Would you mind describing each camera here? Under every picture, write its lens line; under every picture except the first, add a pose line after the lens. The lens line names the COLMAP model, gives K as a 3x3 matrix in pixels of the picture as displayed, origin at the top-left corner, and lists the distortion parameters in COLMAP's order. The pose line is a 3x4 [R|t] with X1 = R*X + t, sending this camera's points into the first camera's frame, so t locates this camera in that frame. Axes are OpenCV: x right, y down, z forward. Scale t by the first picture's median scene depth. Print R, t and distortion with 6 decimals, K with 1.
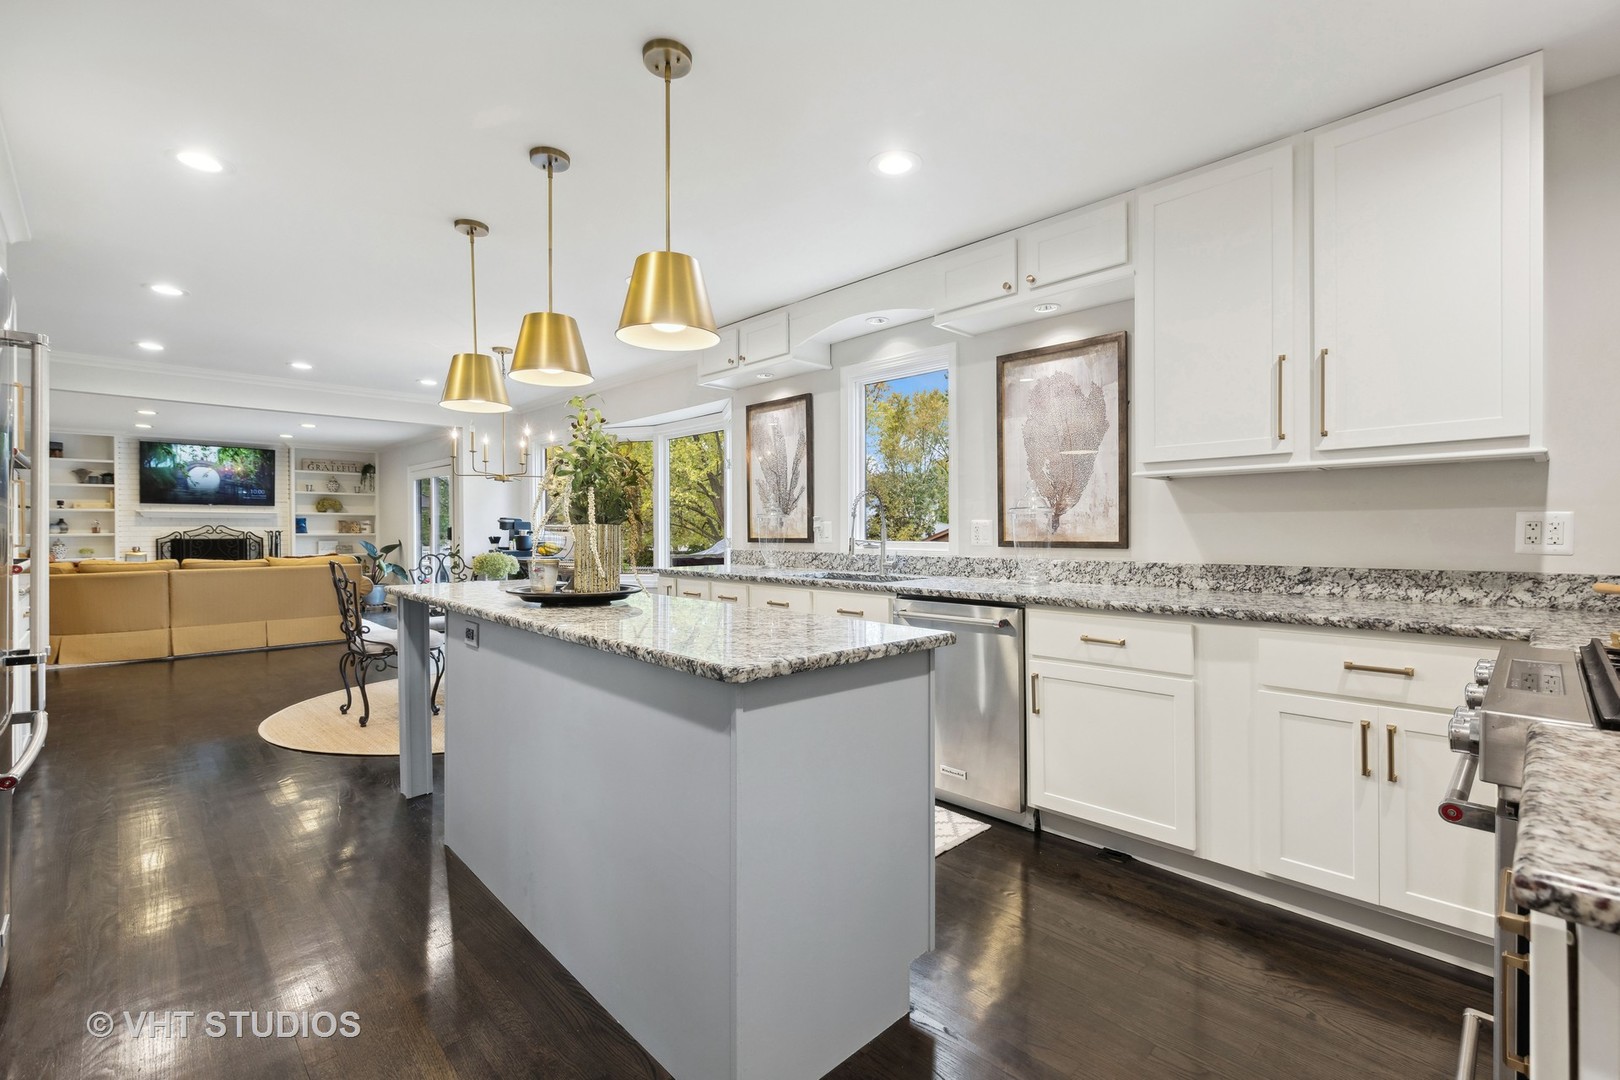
lens RADIAL K [[707.3, 0, 816.3], [0, 707.3, 536.8], [0, 0, 1]] dist [0.001963, 0.001234]
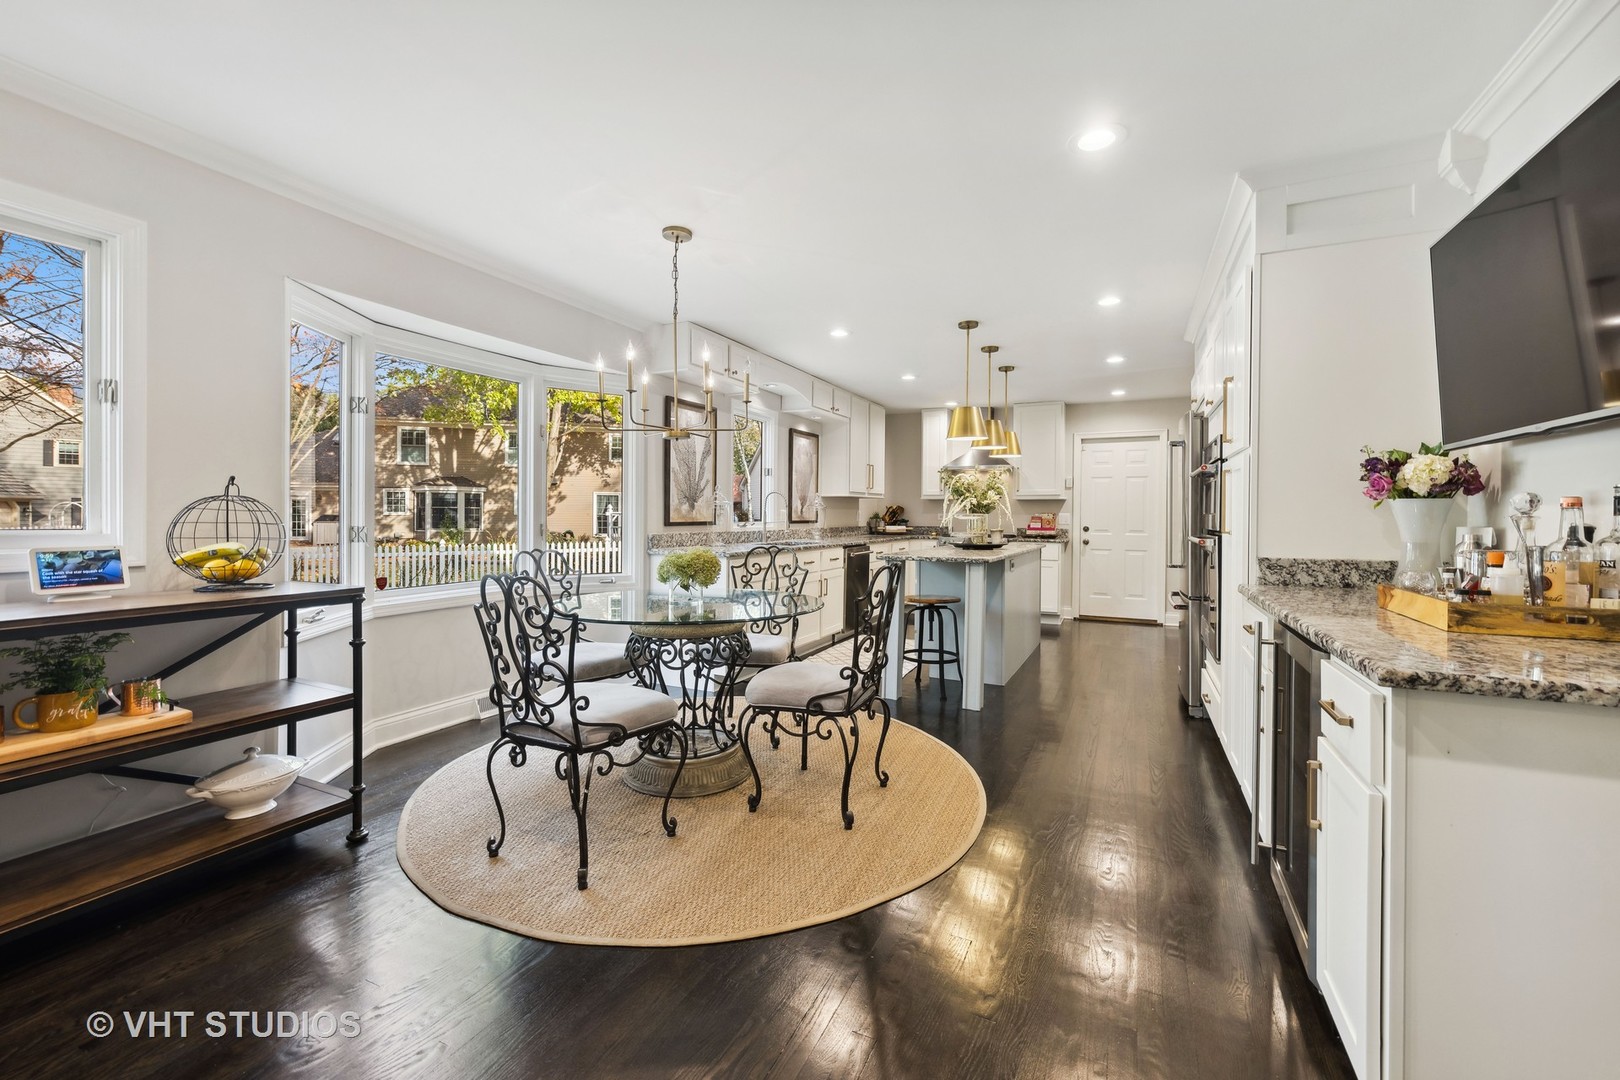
lens RADIAL K [[663.8, 0, 812.7], [0, 663.8, 530.9], [0, 0, 1]] dist [-0.004938, -0.000387]
pose [[-0.347417, -0.025165, 0.937373, -1.894978], [0.003452, 0.999599, 0.028115, -0.022294], [-0.937704, 0.013003, -0.347191, 1.985768]]
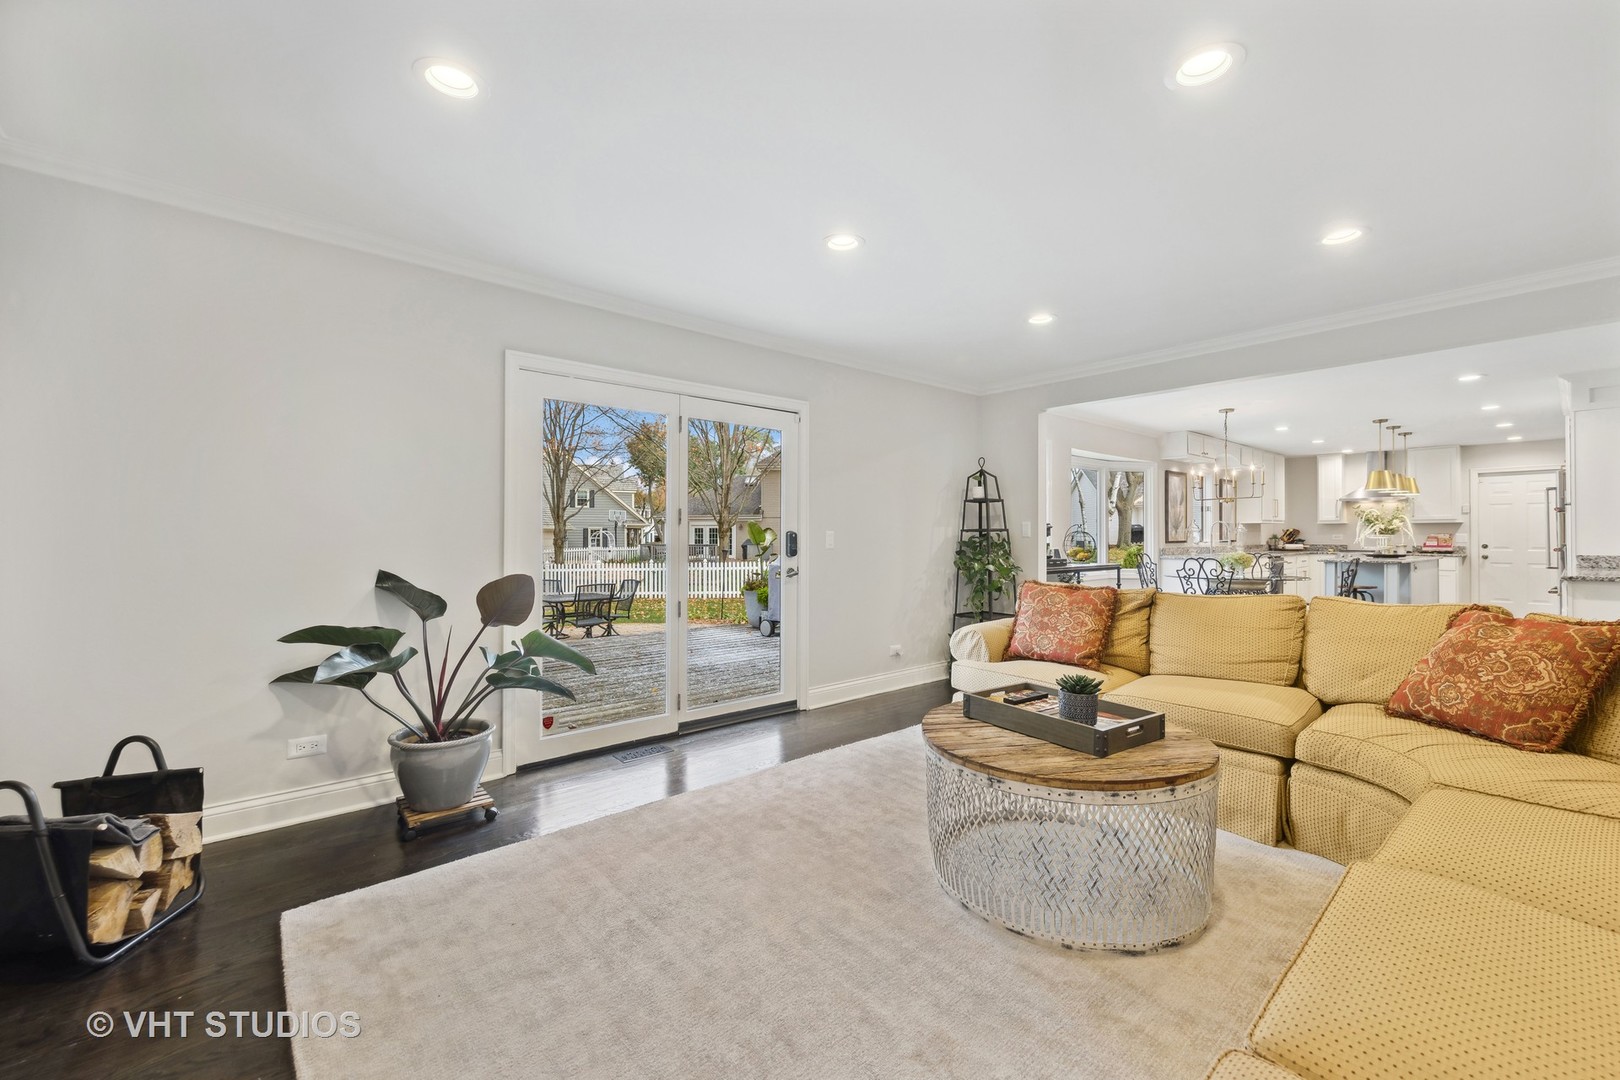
lens RADIAL K [[663.8, 0, 809.9], [0, 663.8, 537.1], [0, 0, 1]] dist [-0.004938, -0.000387]
pose [[0.068103, -0.001131, 0.997678, -3.299153], [0.011345, 0.999936, 0.000359, -0.035548], [-0.997614, 0.011294, 0.068111, 3.167240]]
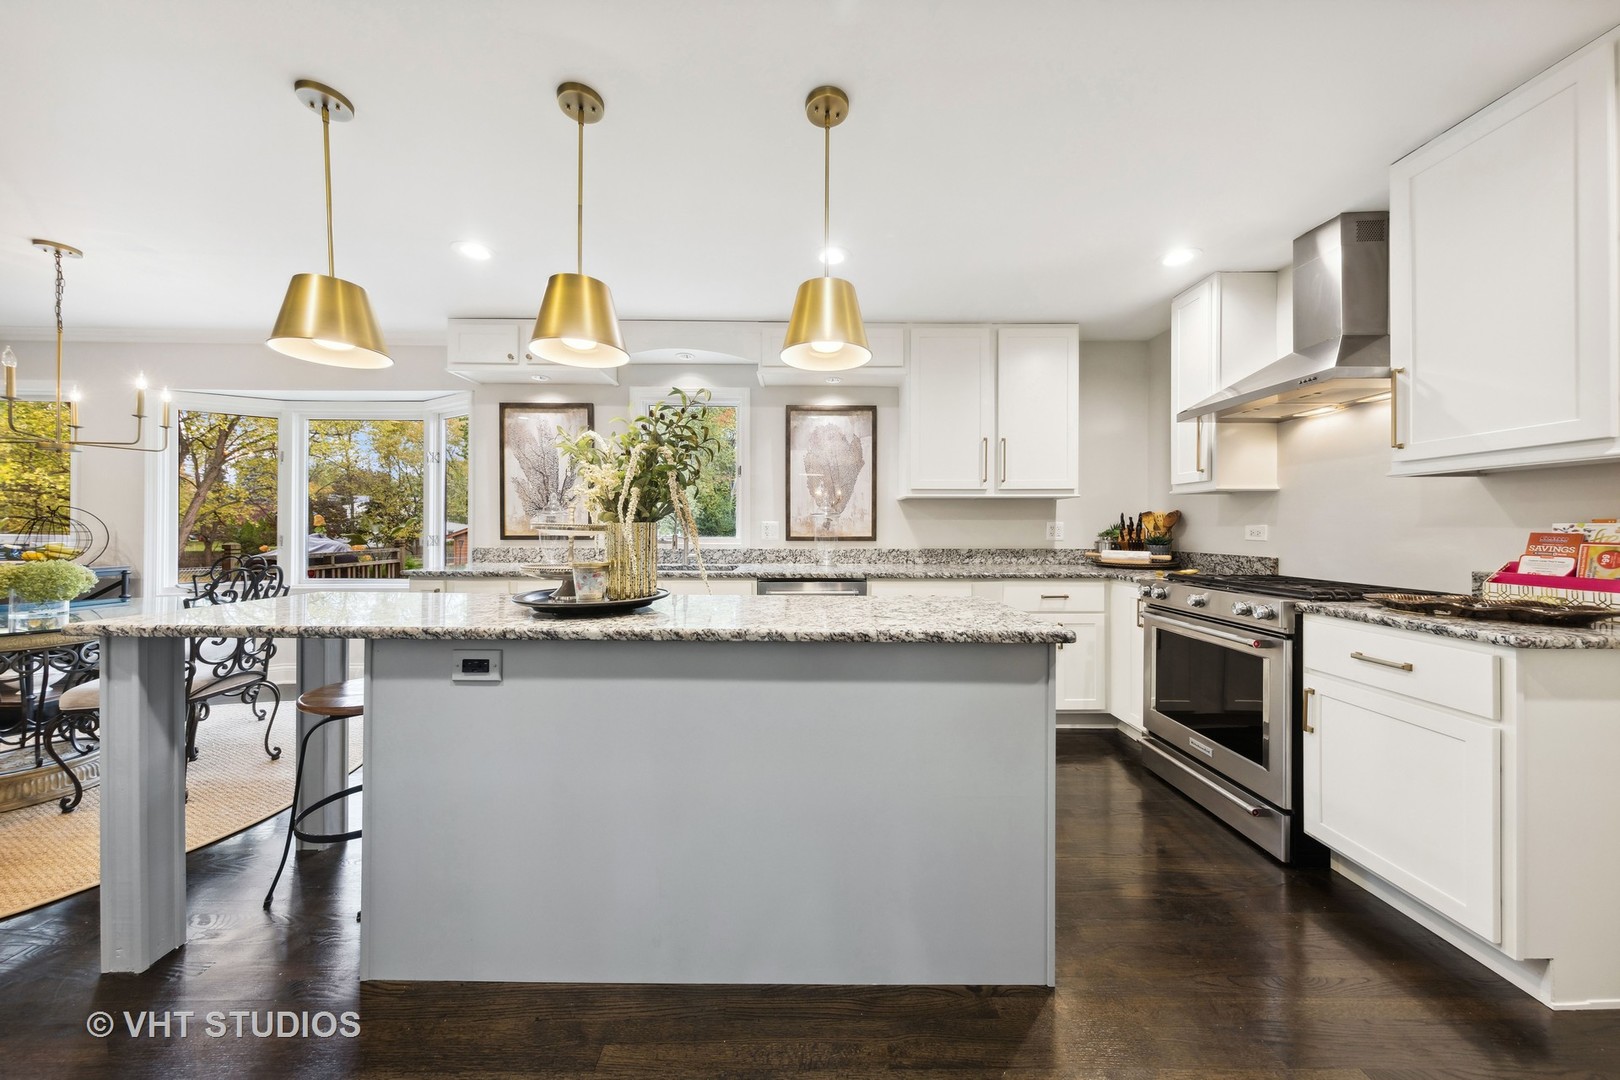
lens RADIAL K [[528.1, 0, 792.9], [0, 528.1, 527.1], [0, 0, 1]] dist [0.001400, -0.000243]
pose [[0.690690, 0.004525, 0.723137, -0.609285], [0.002392, 0.999961, -0.008541, -0.004986], [-0.723147, 0.007629, 0.690652, 0.335929]]
